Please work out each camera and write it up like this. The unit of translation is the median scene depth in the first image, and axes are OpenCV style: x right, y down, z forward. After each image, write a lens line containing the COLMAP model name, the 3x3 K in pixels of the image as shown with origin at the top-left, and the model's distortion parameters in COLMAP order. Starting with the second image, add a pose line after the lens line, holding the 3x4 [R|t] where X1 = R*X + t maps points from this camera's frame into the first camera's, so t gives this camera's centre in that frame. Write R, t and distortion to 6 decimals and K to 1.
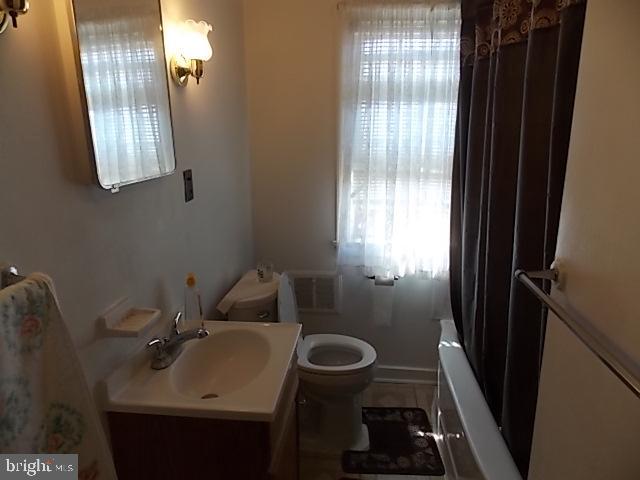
lens RADIAL K [[427.9, 0, 318.0], [0, 427.9, 239.8], [0, 0, 1]] dist [-0.002385, -0.007779]
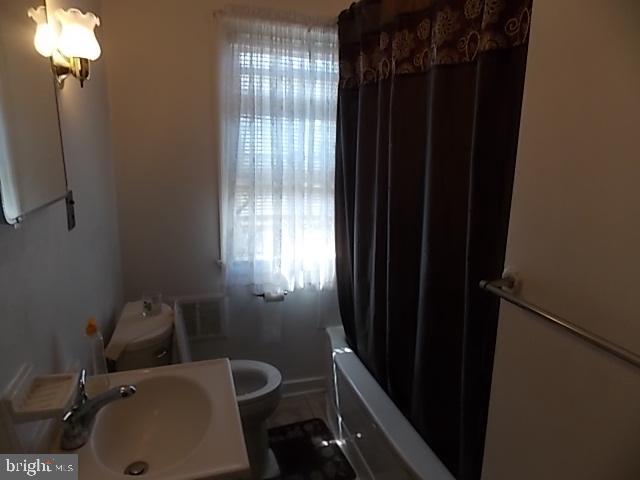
lens RADIAL K [[427.9, 0, 320.9], [0, 427.9, 238.0], [0, 0, 1]] dist [-0.002385, -0.007779]
pose [[0.913773, -0.062166, 0.401441, -0.148868], [0.072215, 0.997340, -0.009931, -0.024699], [-0.399756, 0.038065, 0.915831, 0.055469]]
